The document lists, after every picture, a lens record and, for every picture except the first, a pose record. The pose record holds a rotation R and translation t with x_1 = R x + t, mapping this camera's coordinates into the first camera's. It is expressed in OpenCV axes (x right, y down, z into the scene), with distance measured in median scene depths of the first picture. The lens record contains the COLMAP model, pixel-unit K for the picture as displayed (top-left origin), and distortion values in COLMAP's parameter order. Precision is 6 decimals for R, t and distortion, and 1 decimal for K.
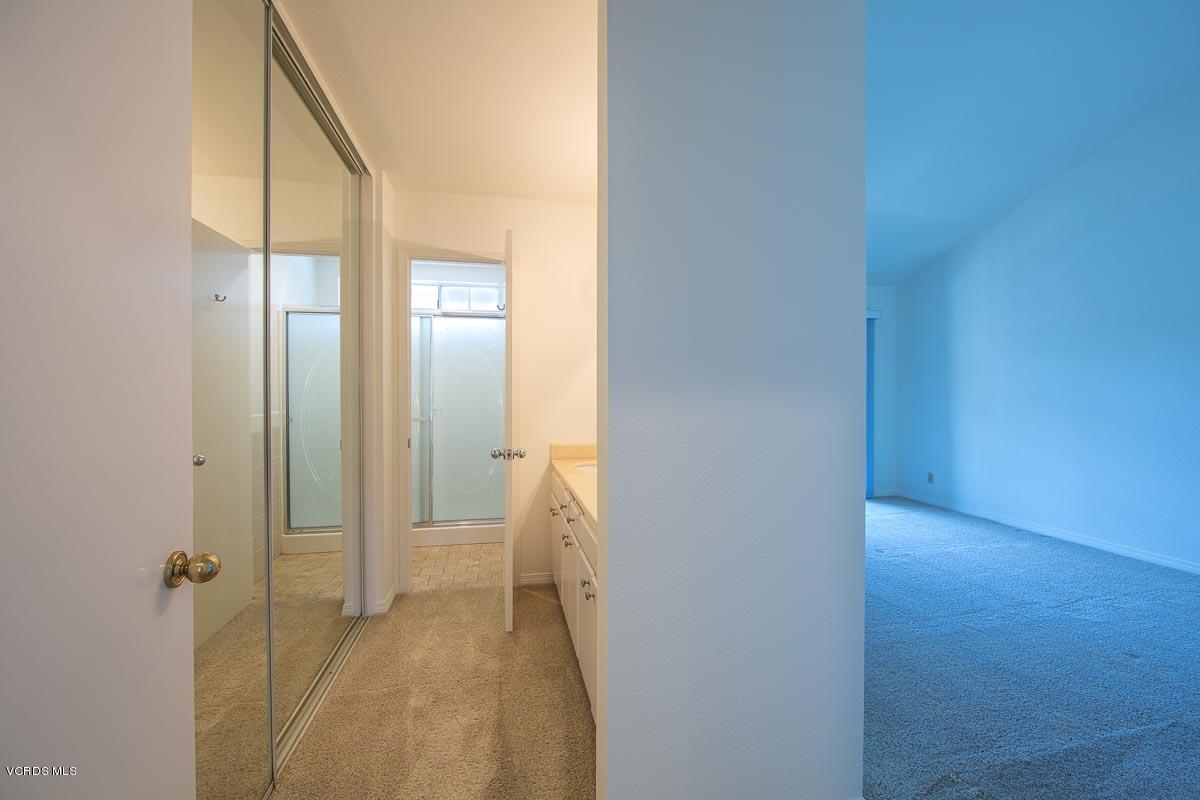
lens RADIAL K [[473.2, 0, 591.2], [0, 473.2, 399.0], [0, 0, 1]] dist [-0.017148, 0.004908]
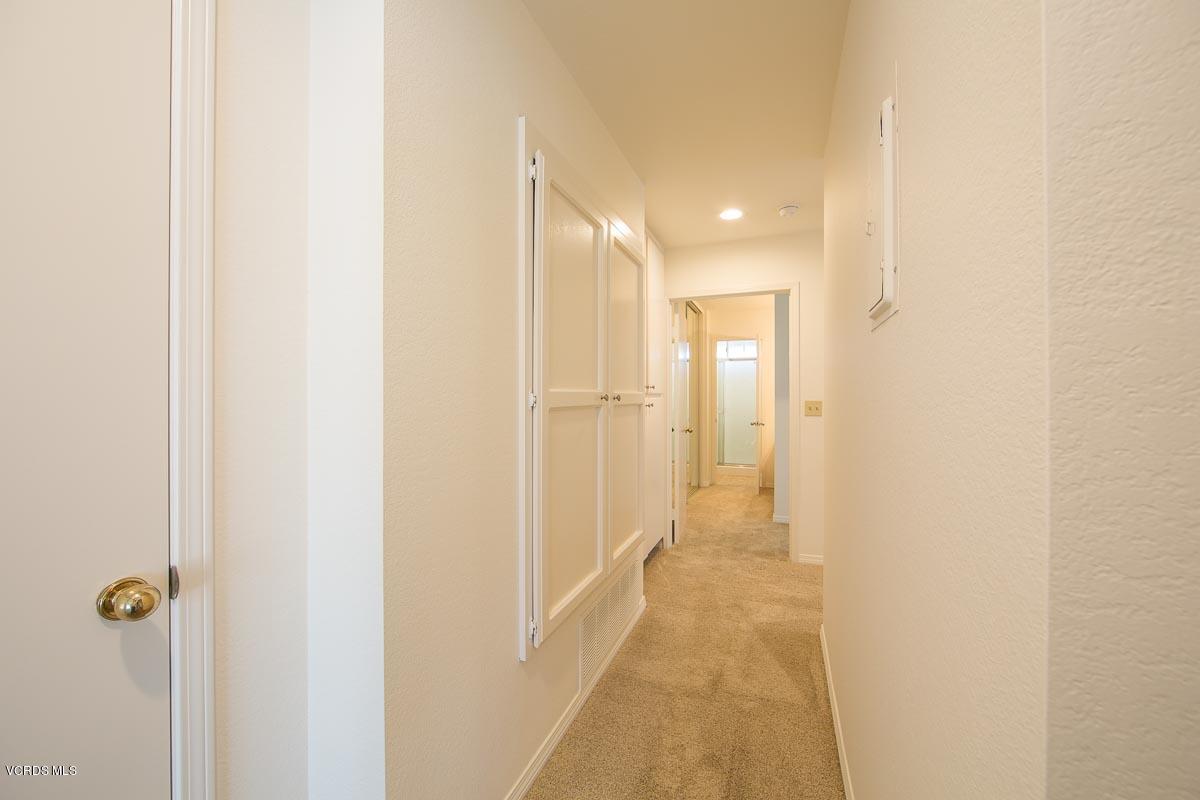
lens RADIAL K [[473.2, 0, 591.2], [0, 473.2, 399.0], [0, 0, 1]] dist [-0.017148, 0.004908]
pose [[0.838049, -0.001675, -0.545592, 0.330442], [-0.005112, 0.999927, -0.010923, 0.015268], [0.545570, 0.011943, 0.837980, -1.152997]]
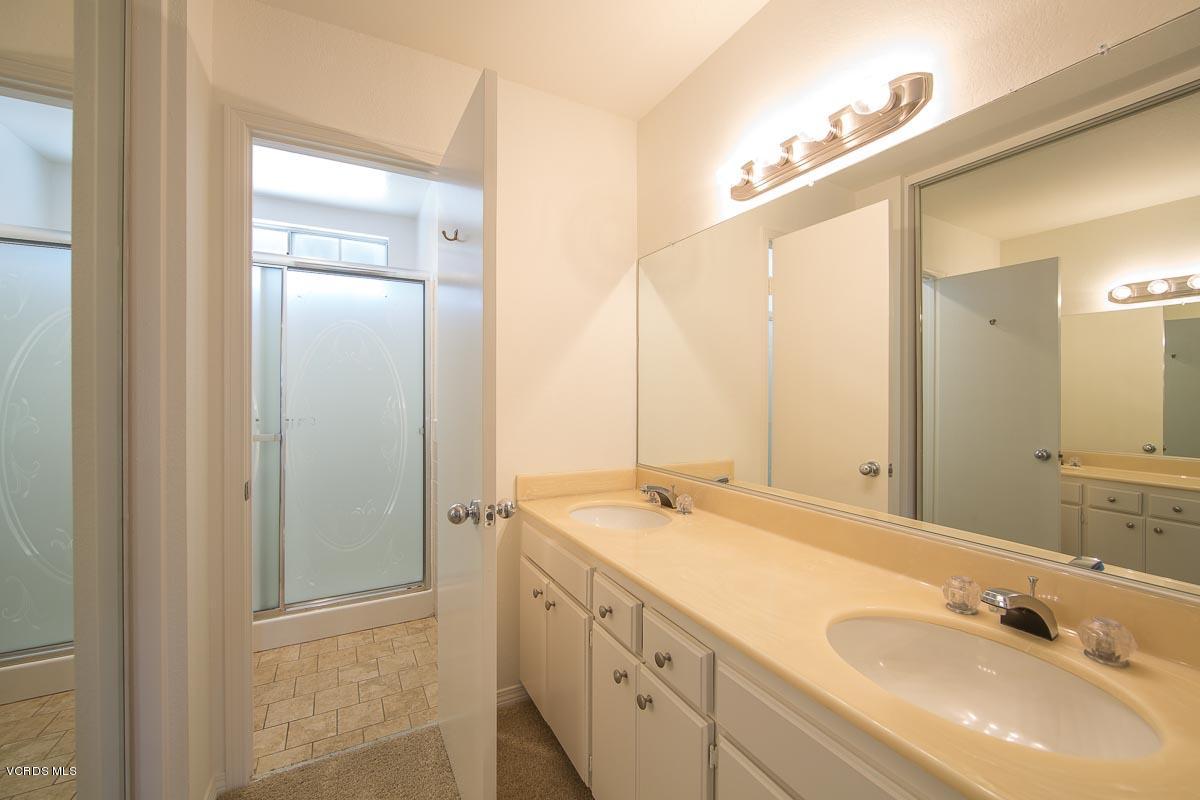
lens RADIAL K [[475.6, 0, 595.5], [0, 475.6, 397.2], [0, 0, 1]] dist [-0.002666, 0.000004]
pose [[0.956431, -0.001934, 0.291953, -0.152172], [0.004251, 0.999964, -0.007303, -0.002767], [-0.291928, 0.008225, 0.956405, 0.342551]]
